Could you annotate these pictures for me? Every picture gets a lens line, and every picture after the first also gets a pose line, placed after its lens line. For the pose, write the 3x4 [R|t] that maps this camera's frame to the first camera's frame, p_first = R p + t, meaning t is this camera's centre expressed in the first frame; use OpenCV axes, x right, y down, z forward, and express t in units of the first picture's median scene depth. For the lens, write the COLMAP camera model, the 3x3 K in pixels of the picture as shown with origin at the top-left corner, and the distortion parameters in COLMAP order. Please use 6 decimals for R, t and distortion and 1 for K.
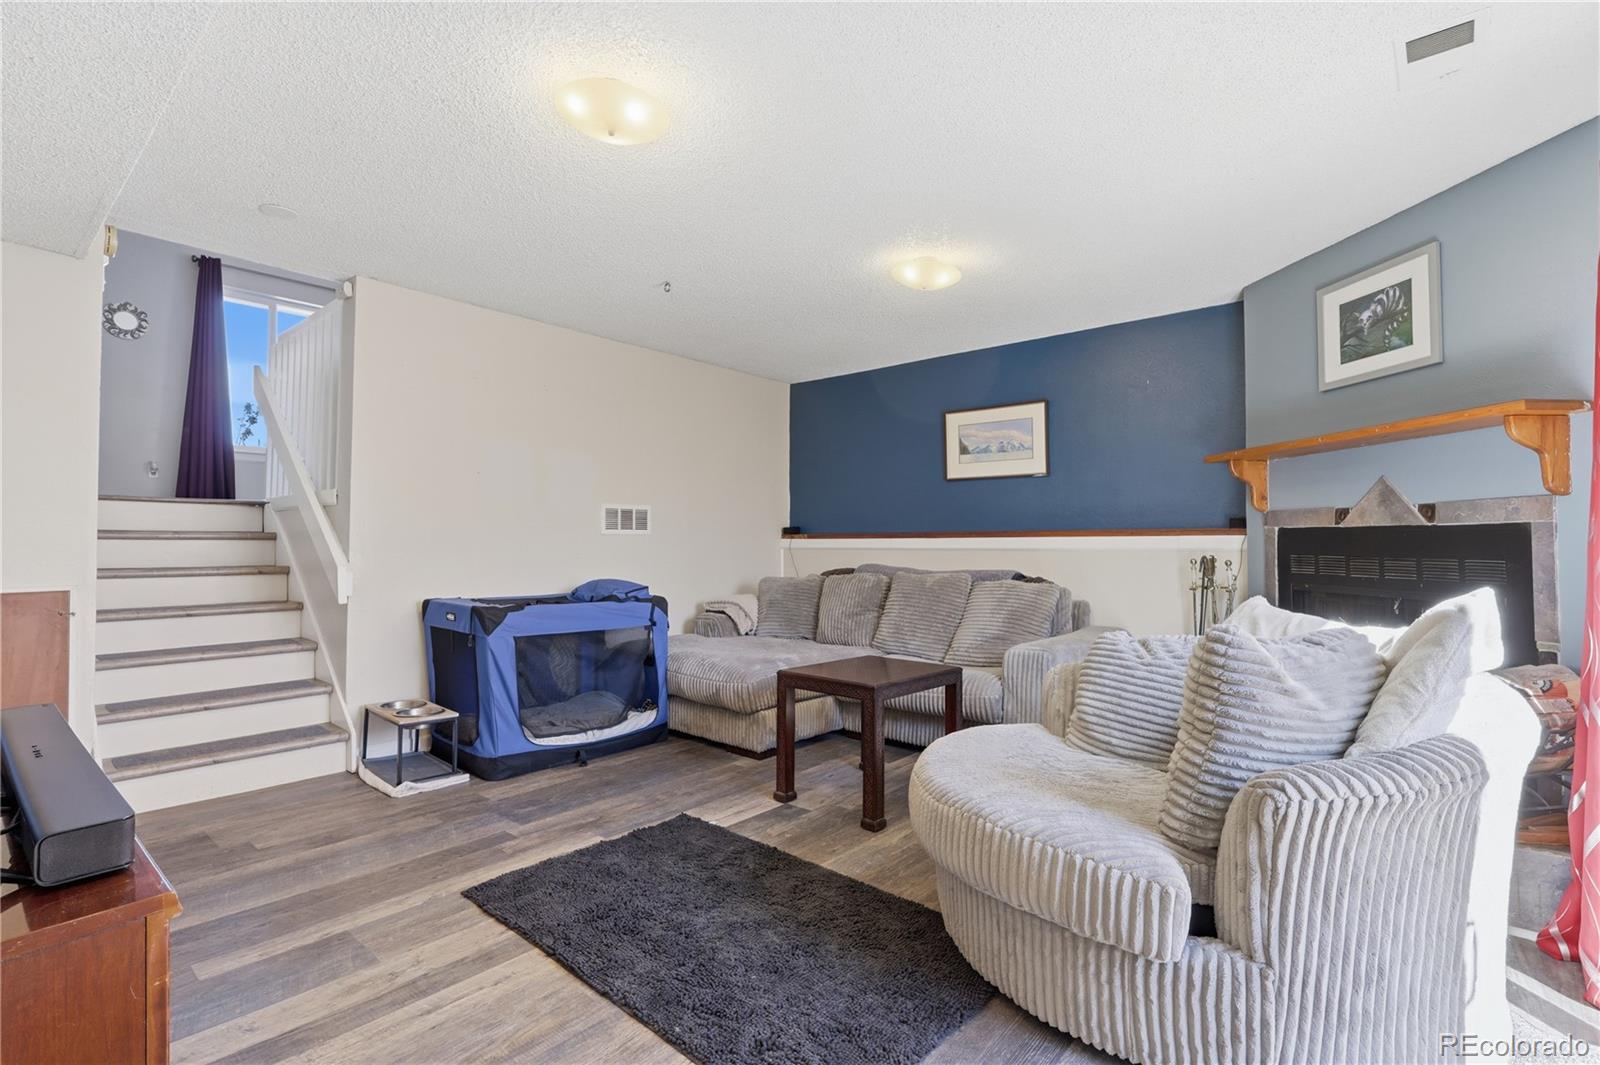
lens RADIAL K [[739.7, 0, 802.4], [0, 739.7, 537.1], [0, 0, 1]] dist [-0.002404, 0.000095]
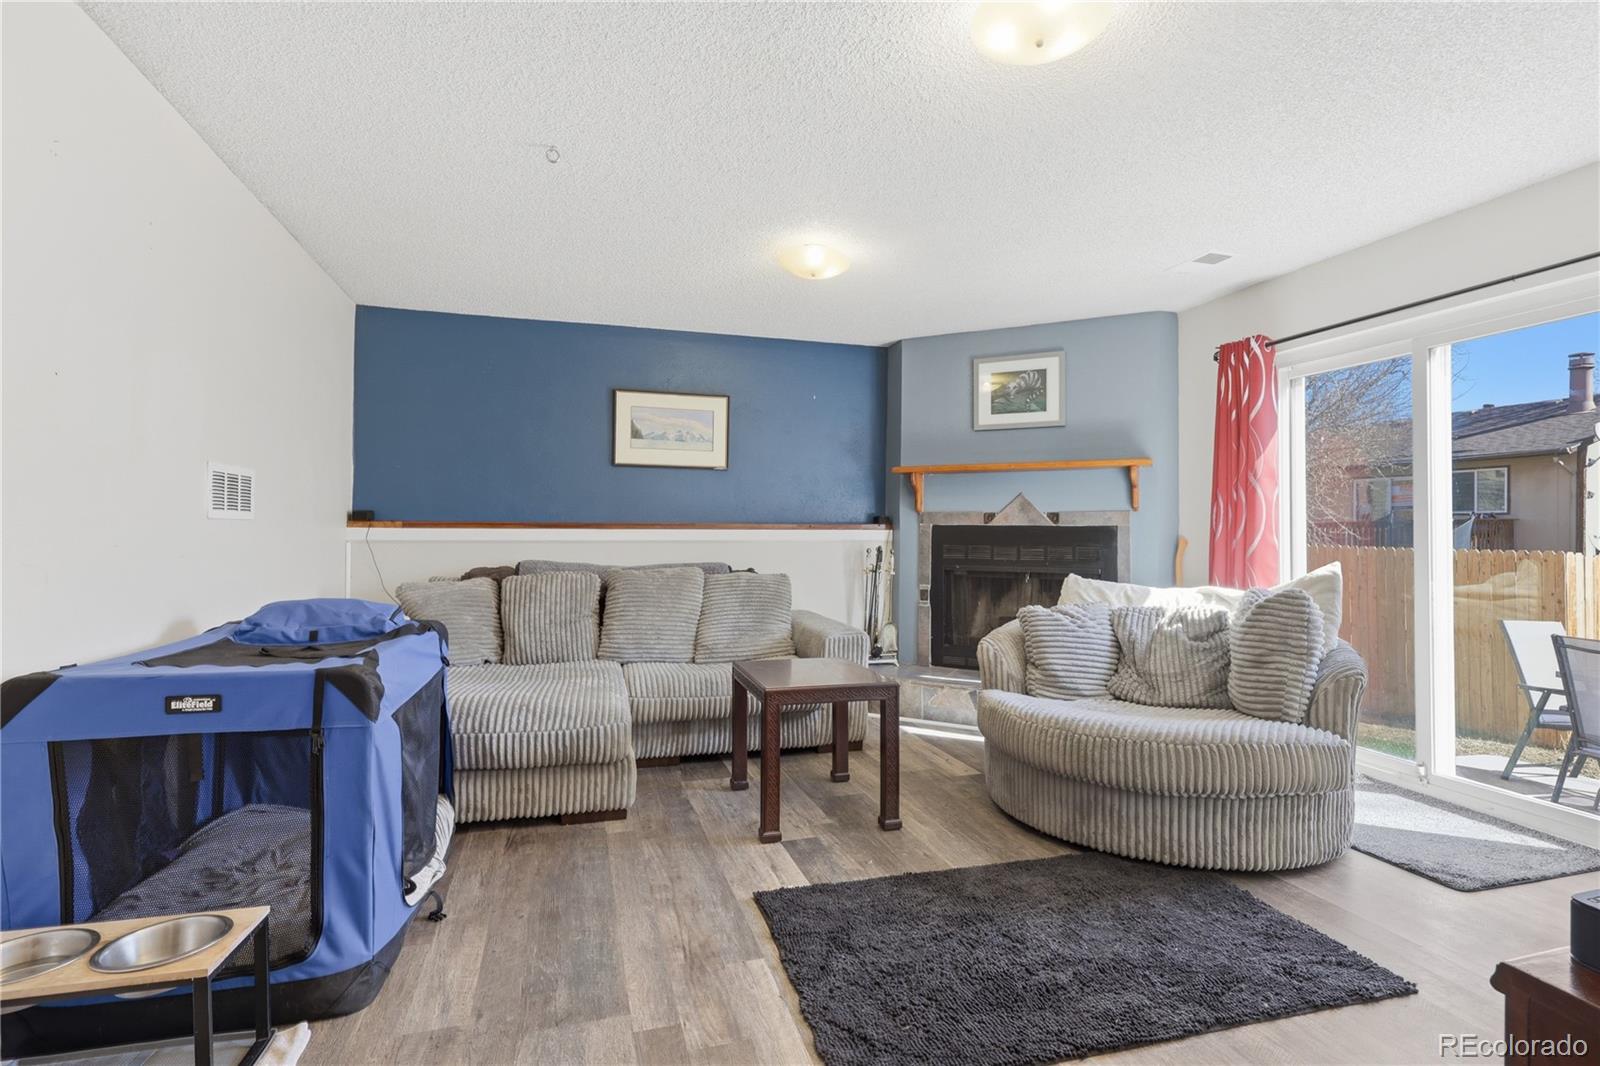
lens RADIAL K [[757.4, 0, 800.0], [0, 757.4, 533.0], [0, 0, 1]] dist [-0.002545, 0.000098]
pose [[0.543062, 0.002687, 0.839688, -0.745761], [-0.011586, 0.999924, 0.004293, -0.000961], [-0.839613, -0.012060, 0.543052, 0.509477]]
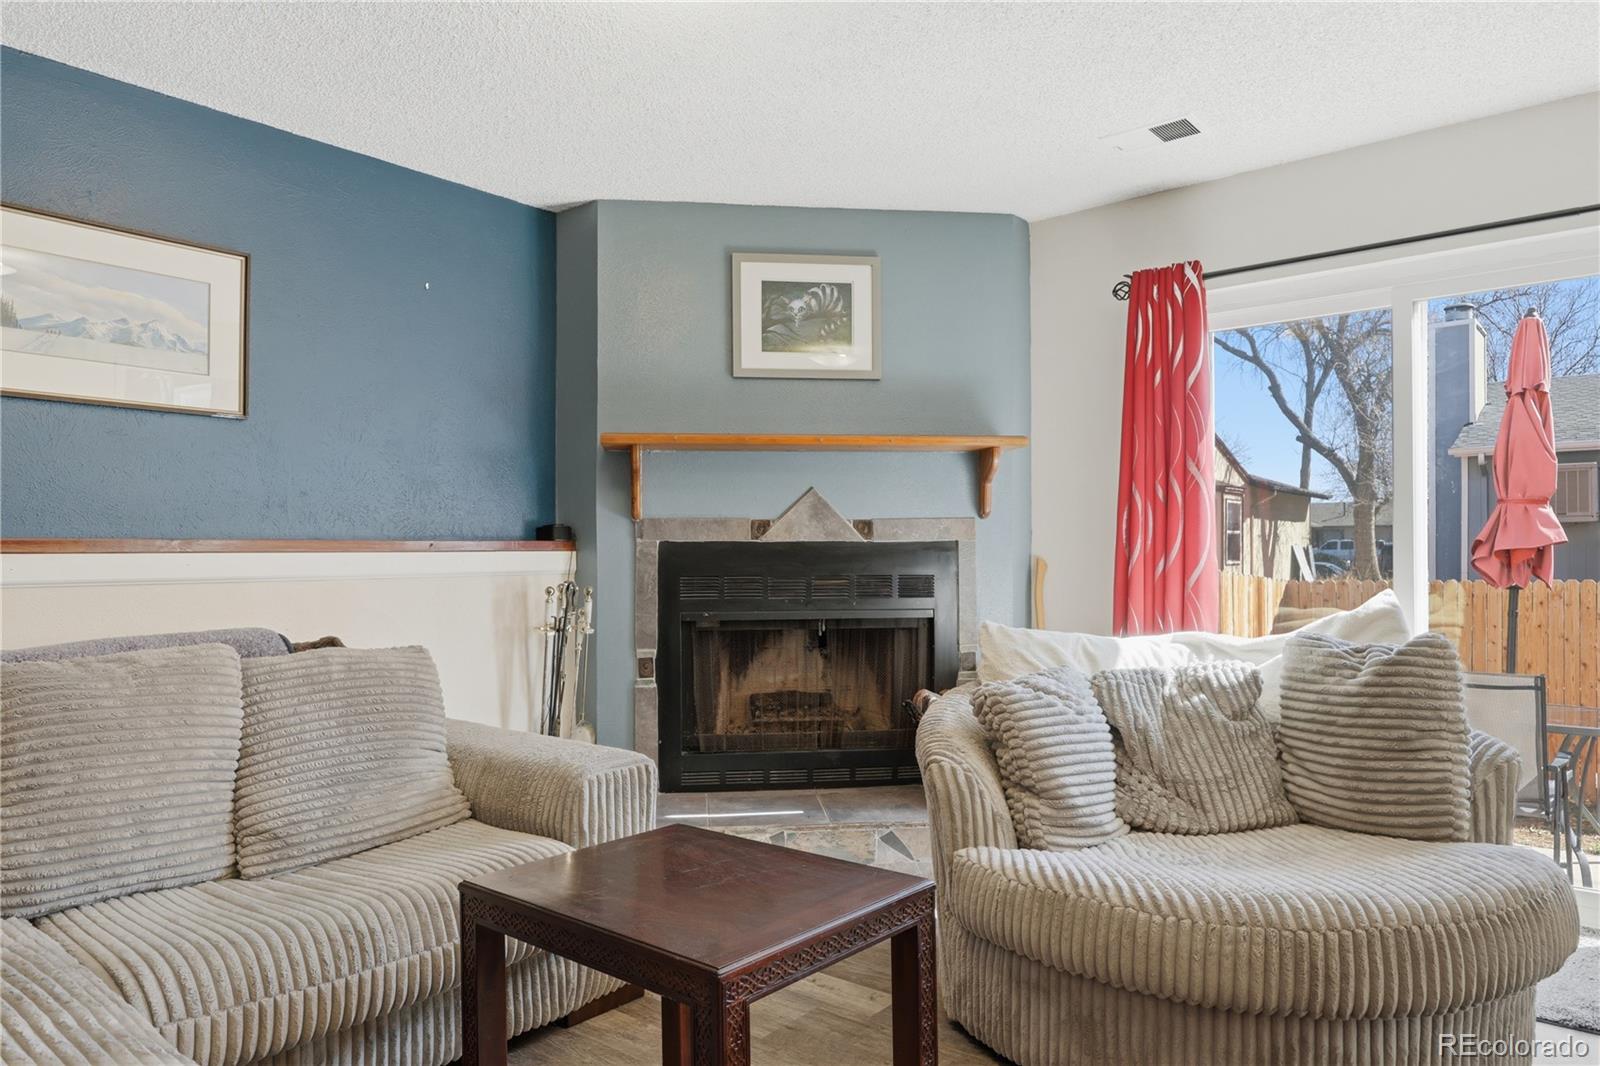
lens RADIAL K [[1042.0, 0, 796.2], [0, 1042.0, 565.6], [0, 0, 1]] dist [0.001665, -0.000644]
pose [[-0.009370, -0.008483, 0.999920, -0.484129], [-0.000348, 0.999964, 0.008480, 0.003719], [-0.999956, -0.000269, -0.009372, 0.987634]]
